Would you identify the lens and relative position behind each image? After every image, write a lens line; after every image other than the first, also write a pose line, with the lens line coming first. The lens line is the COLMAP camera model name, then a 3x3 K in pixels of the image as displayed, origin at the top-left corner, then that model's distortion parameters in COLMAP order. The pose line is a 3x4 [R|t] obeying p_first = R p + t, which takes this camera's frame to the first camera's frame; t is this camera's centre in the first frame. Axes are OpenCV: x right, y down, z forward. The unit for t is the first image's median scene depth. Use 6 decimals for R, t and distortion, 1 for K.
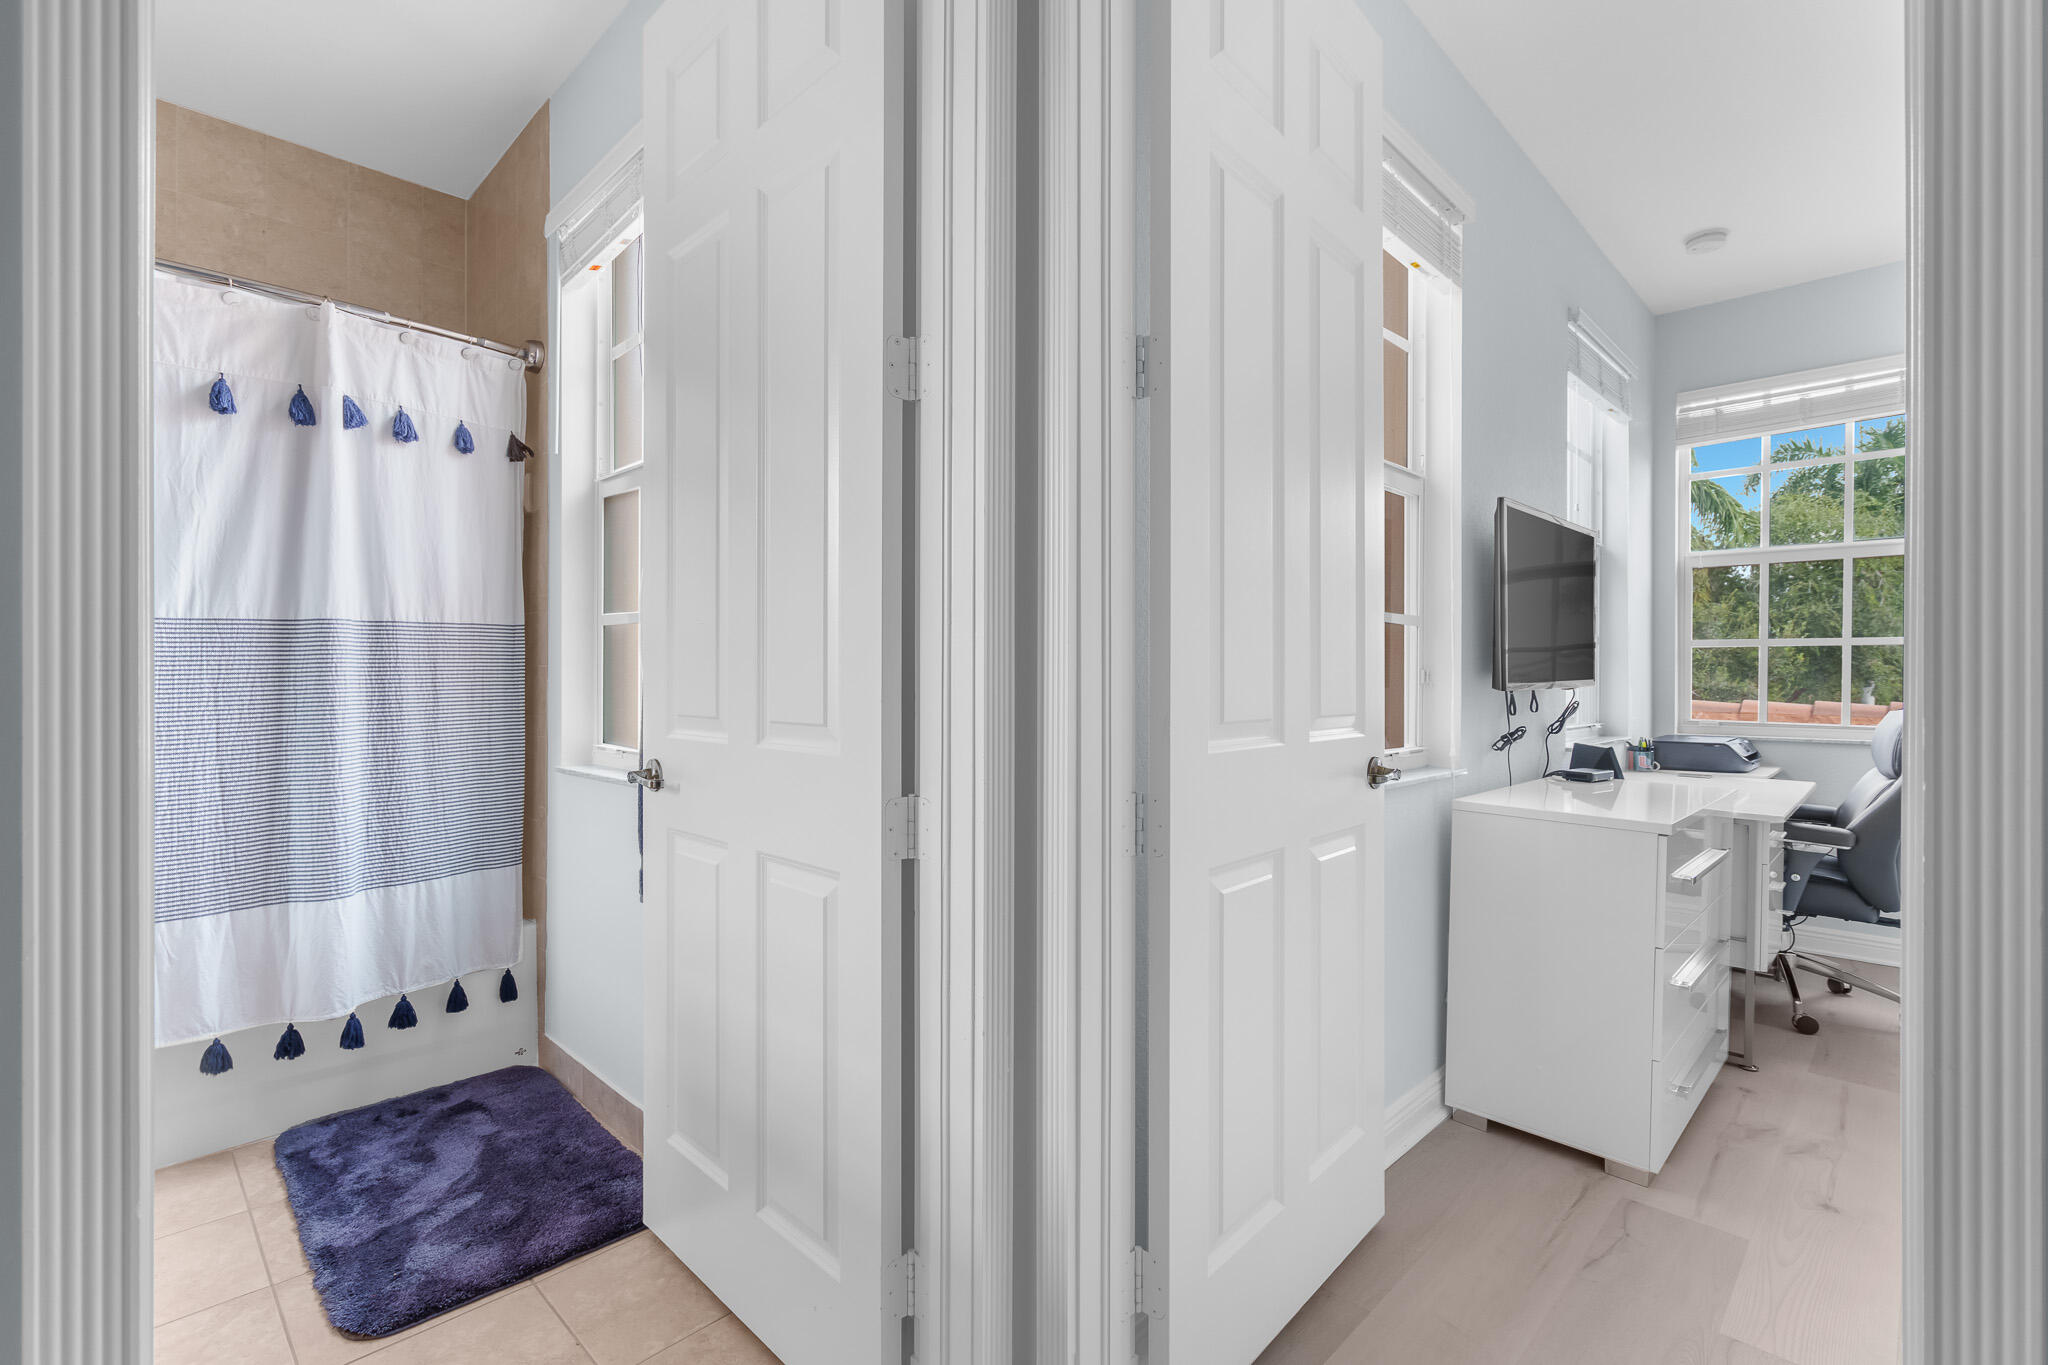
lens RADIAL K [[926.7, 0, 1025.1], [0, 926.7, 686.1], [0, 0, 1]] dist [-0.012140, 0.007764]
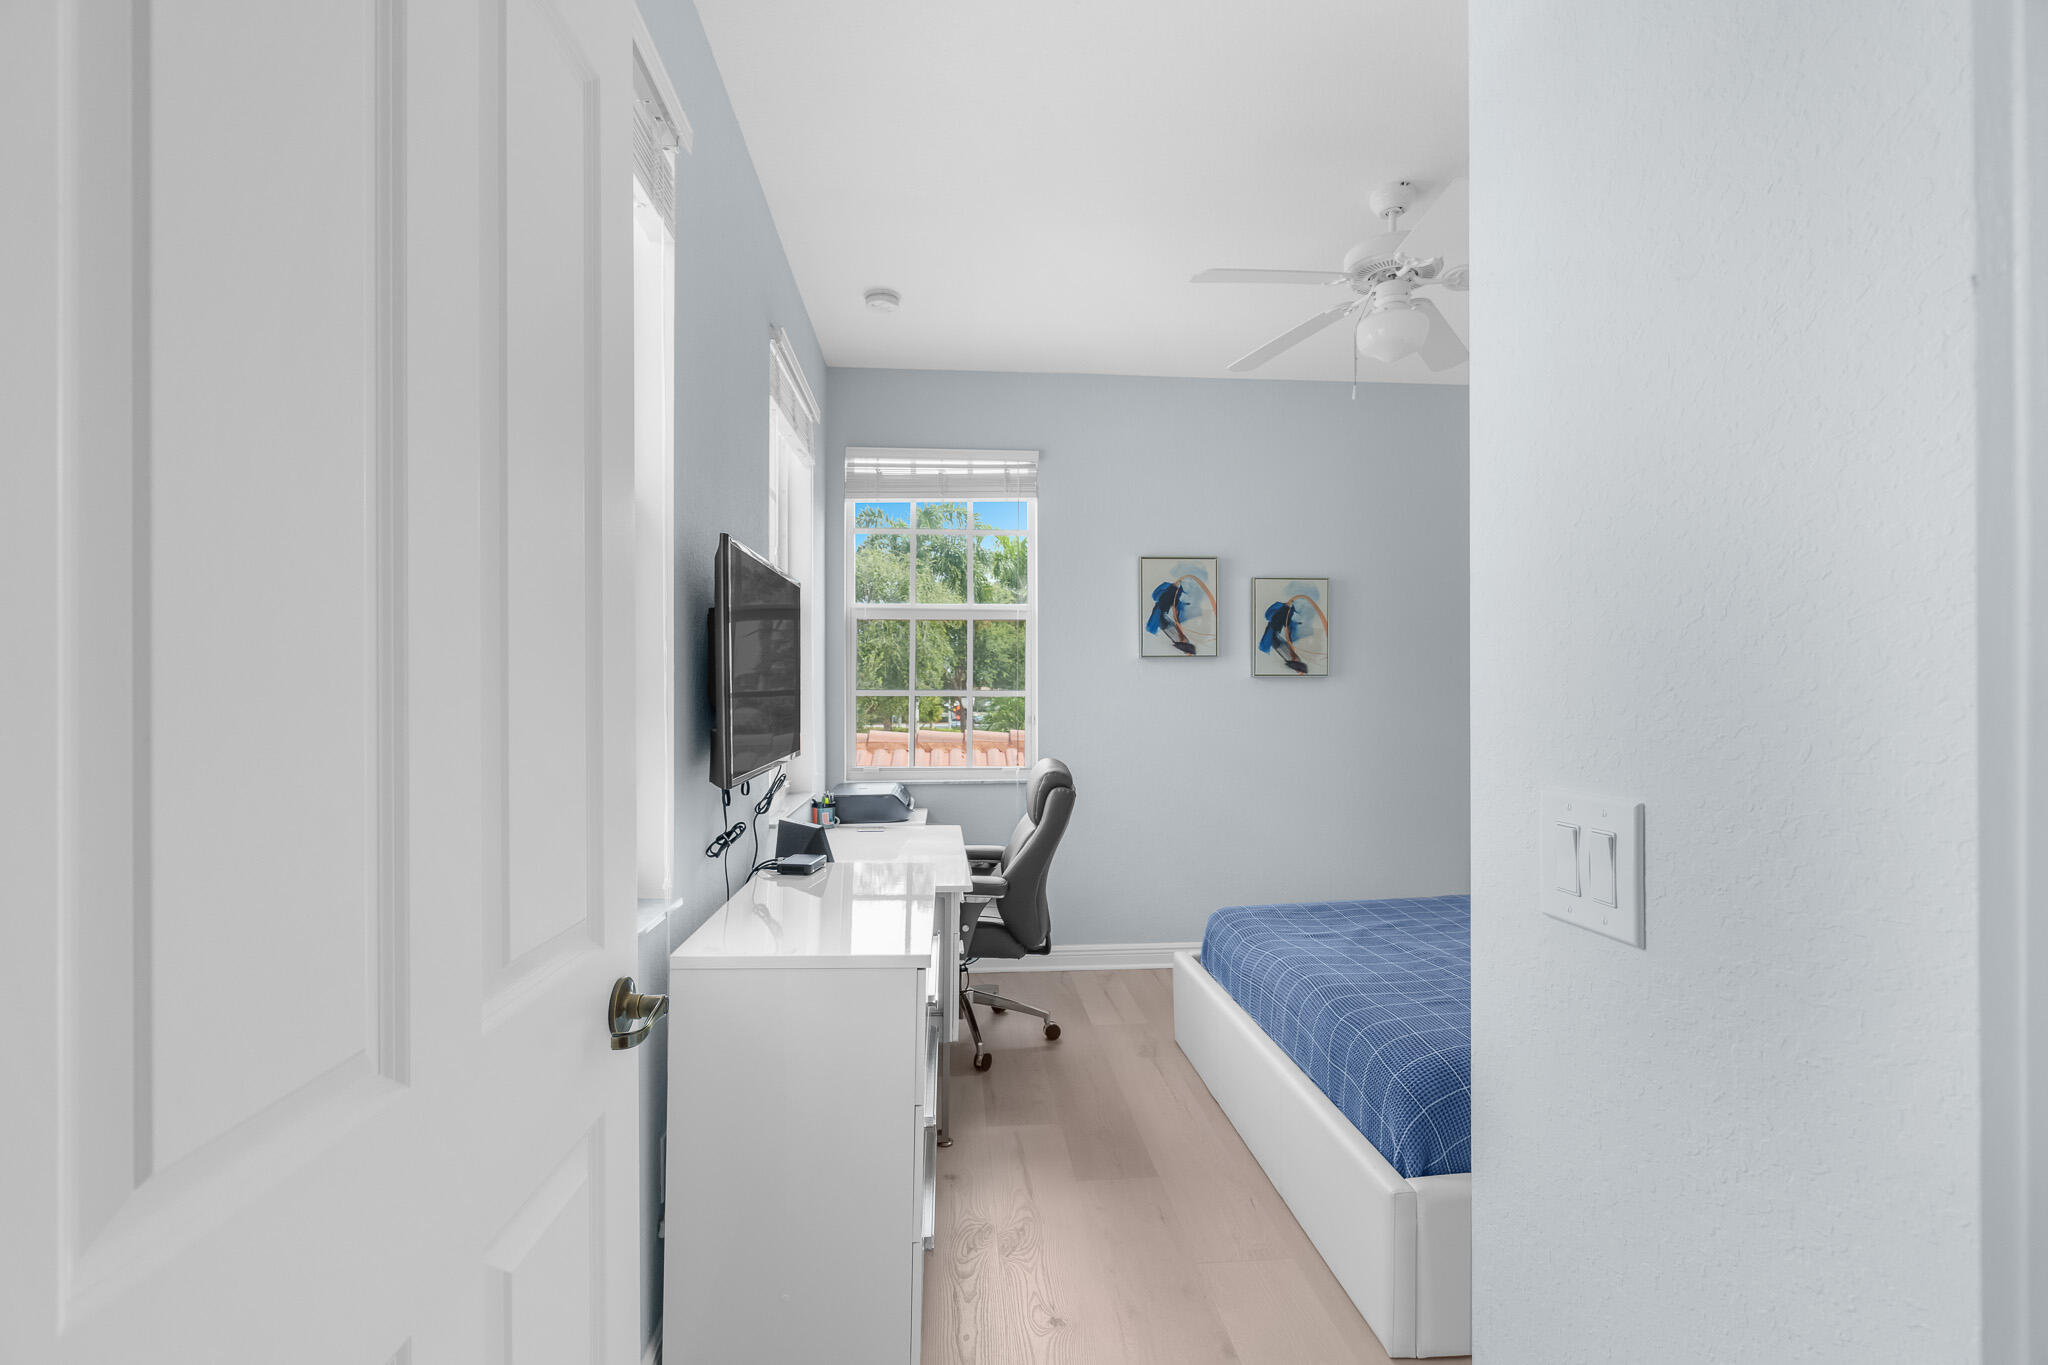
lens RADIAL K [[924.2, 0, 1028.5], [0, 924.2, 682.5], [0, 0, 1]] dist [-0.001674, 0.000175]
pose [[0.642231, 0.001323, 0.766510, 0.067006], [0.014506, 0.999798, -0.013880, -0.047339], [-0.766374, 0.020033, 0.642083, 0.227463]]
